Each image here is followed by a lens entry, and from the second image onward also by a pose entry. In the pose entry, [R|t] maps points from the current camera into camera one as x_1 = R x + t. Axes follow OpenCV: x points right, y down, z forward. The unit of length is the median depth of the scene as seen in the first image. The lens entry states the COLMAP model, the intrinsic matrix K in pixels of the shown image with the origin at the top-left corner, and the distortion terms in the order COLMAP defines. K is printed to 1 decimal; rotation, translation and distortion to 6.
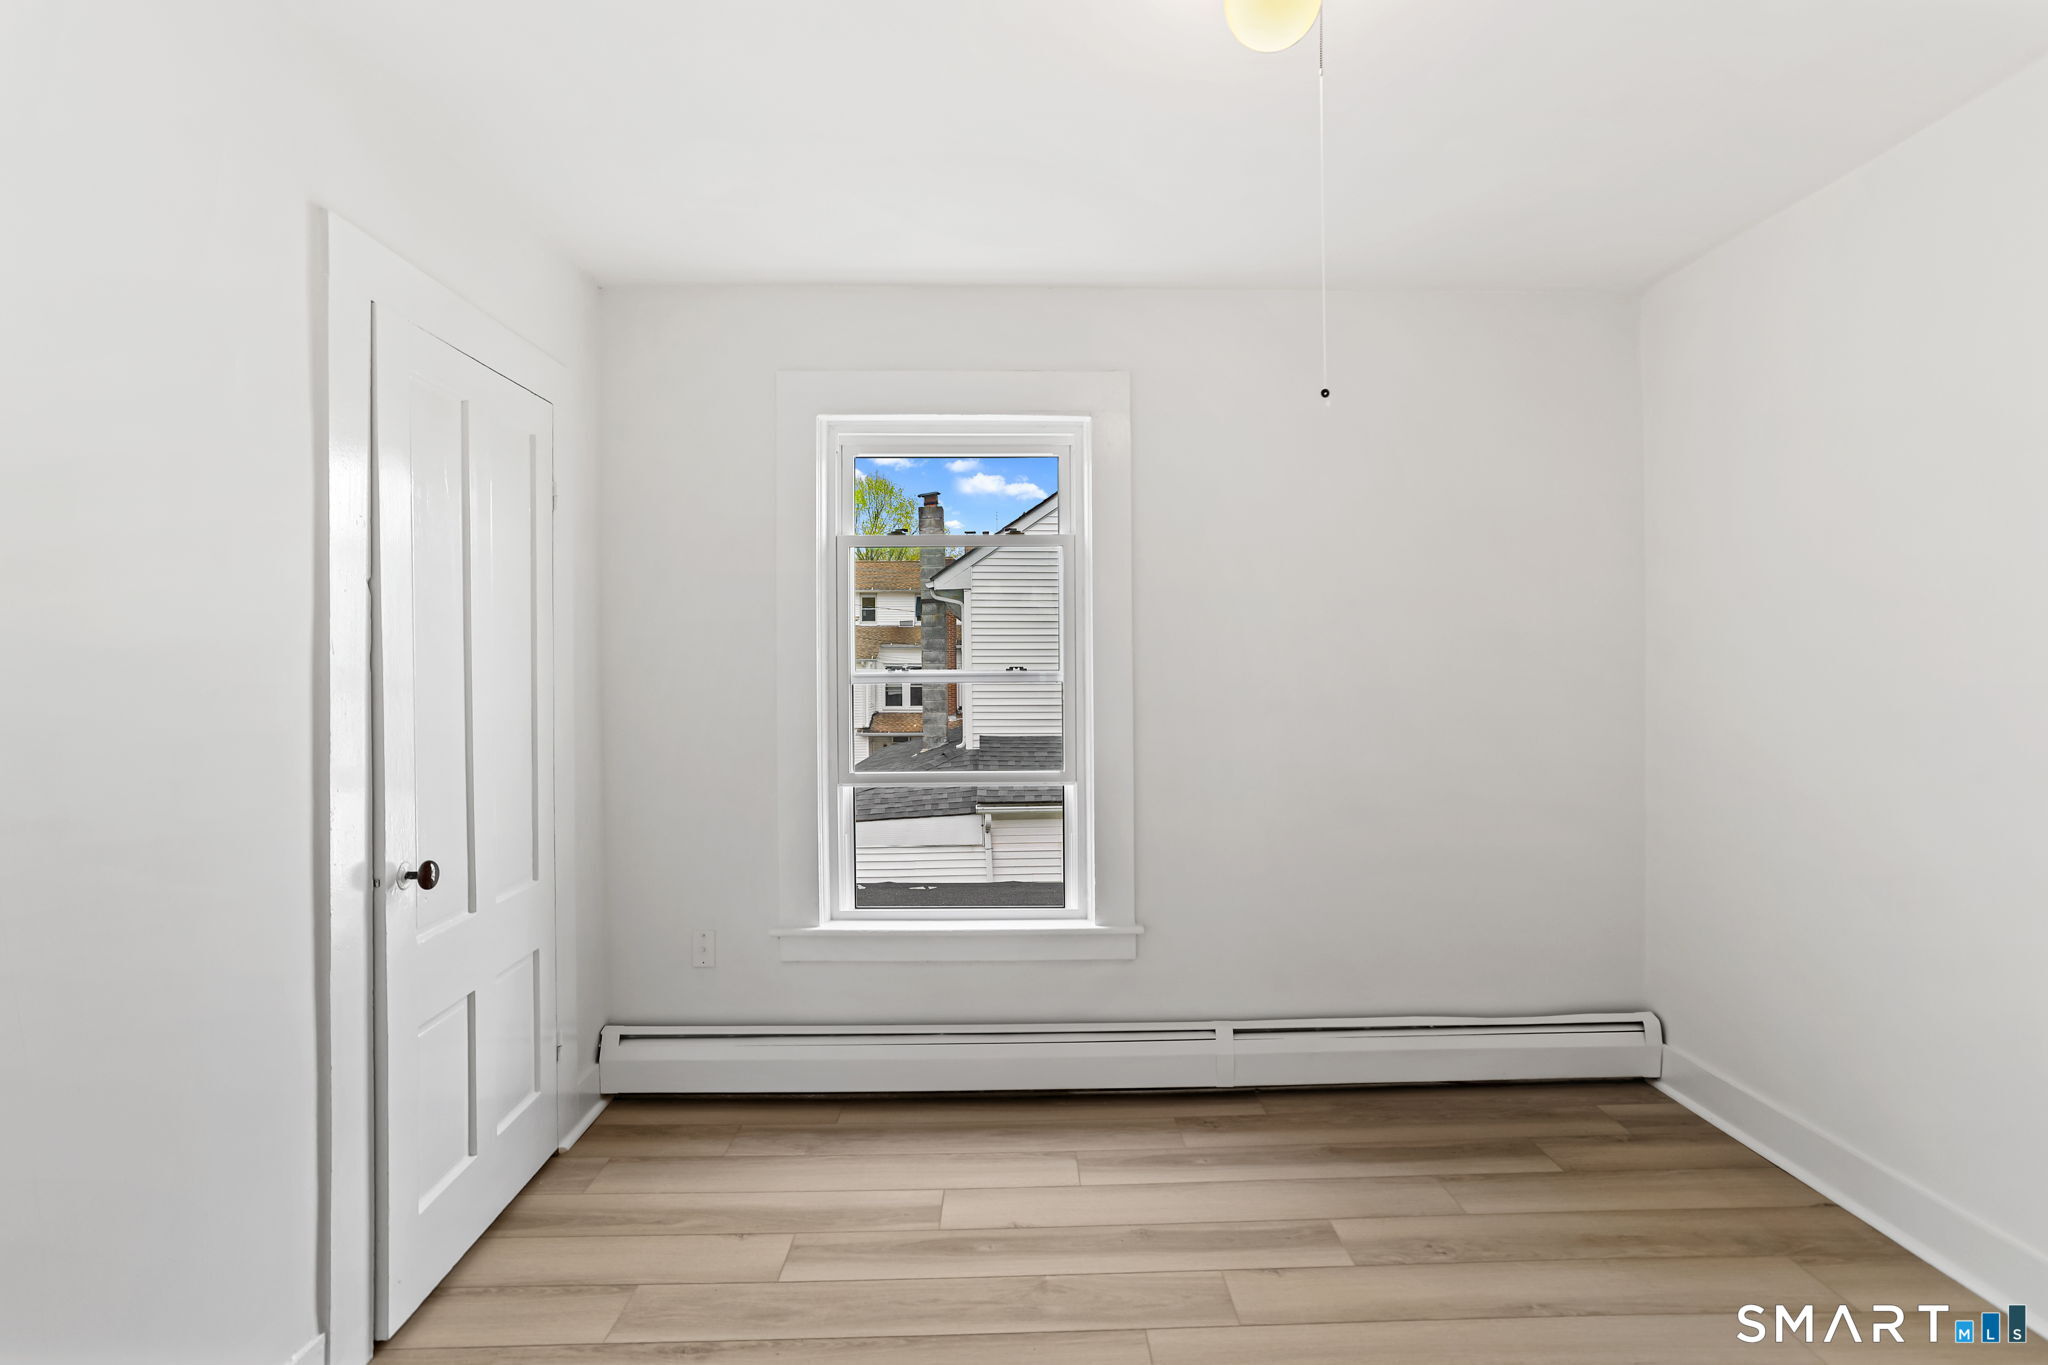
lens RADIAL K [[1003.2, 0, 991.4], [0, 1003.2, 642.0], [0, 0, 1]] dist [-0.044196, 0.029518]
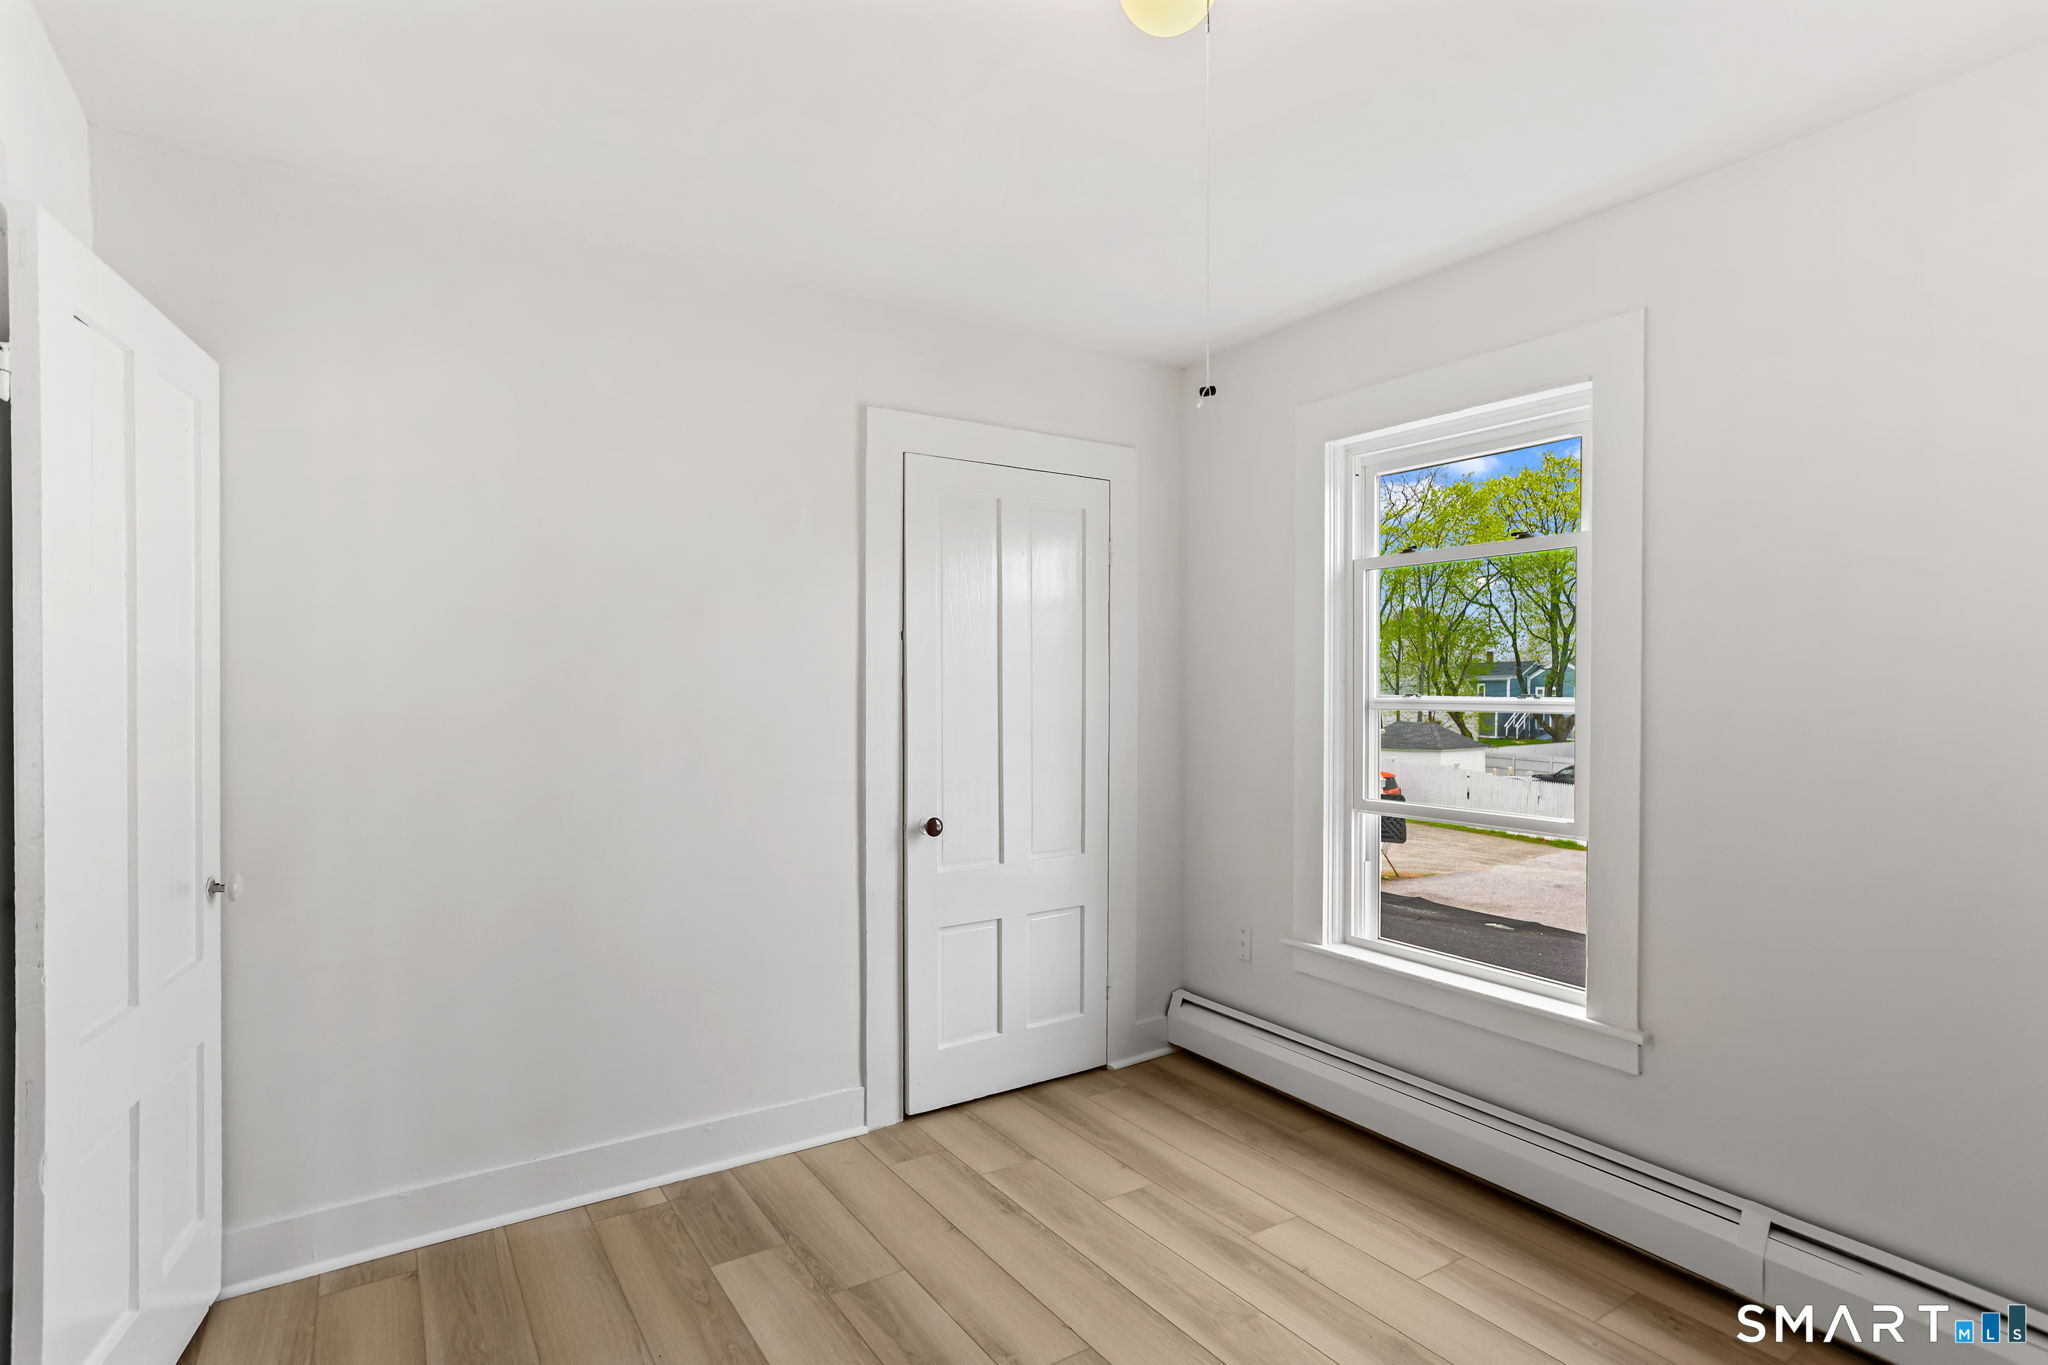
lens RADIAL K [[1003.2, 0, 1024.1], [0, 1003.2, 682.8], [0, 0, 1]] dist [-0.044196, 0.029518]
pose [[0.542824, 0.004248, -0.839836, 0.604133], [0.012572, 0.999834, 0.013183, -0.001661], [0.839752, -0.017715, 0.542681, 0.224463]]
